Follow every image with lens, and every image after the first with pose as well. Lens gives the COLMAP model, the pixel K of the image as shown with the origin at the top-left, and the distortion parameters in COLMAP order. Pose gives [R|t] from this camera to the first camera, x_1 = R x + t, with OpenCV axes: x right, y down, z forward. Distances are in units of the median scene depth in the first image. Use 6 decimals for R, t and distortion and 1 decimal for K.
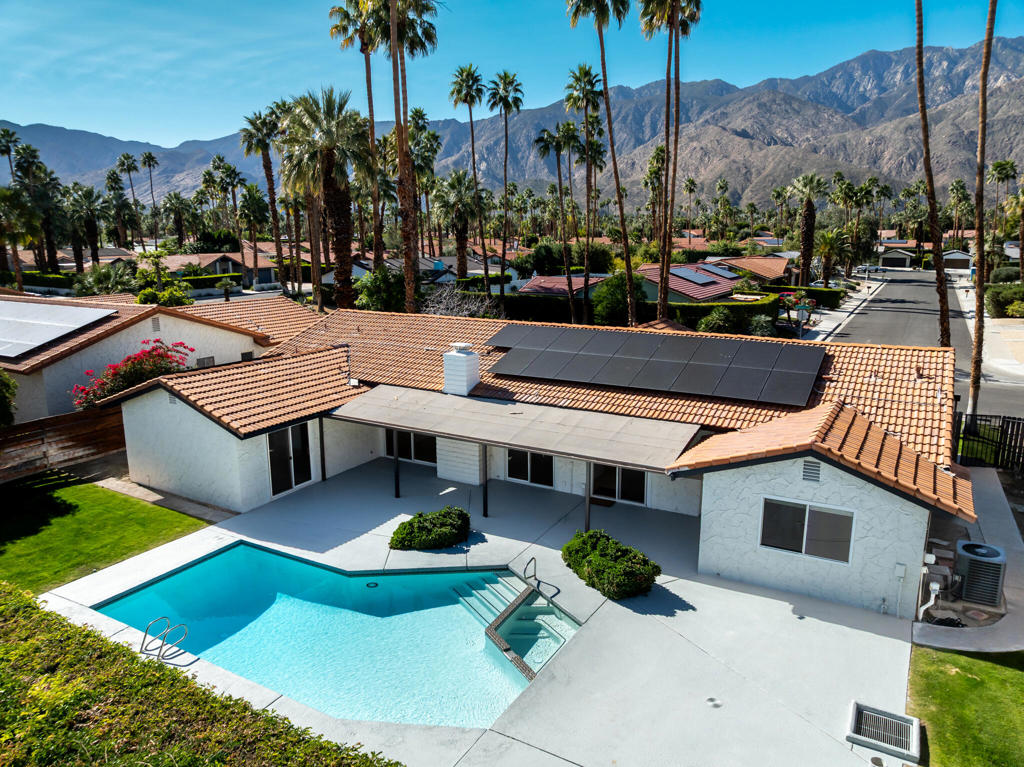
lens RADIAL K [[720.8, 0, 512.0], [0, 720.8, 383.5], [0, 0, 1]] dist [-0.035836, -0.002362]
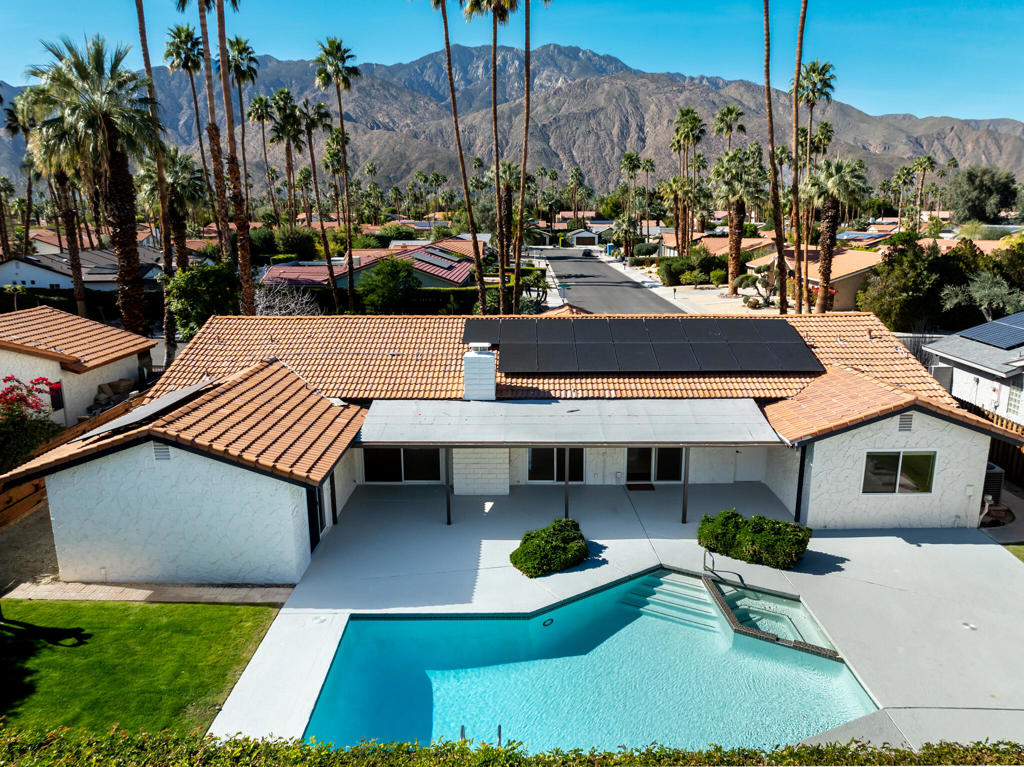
lens RADIAL K [[725.0, 0, 512.0], [0, 725.0, 383.5], [0, 0, 1]] dist [-0.043575, 0.002606]
pose [[0.870386, -0.113360, 0.479142, -0.504180], [0.103373, 0.993519, 0.047275, -0.046969], [-0.481396, 0.008383, 0.876463, 0.190882]]
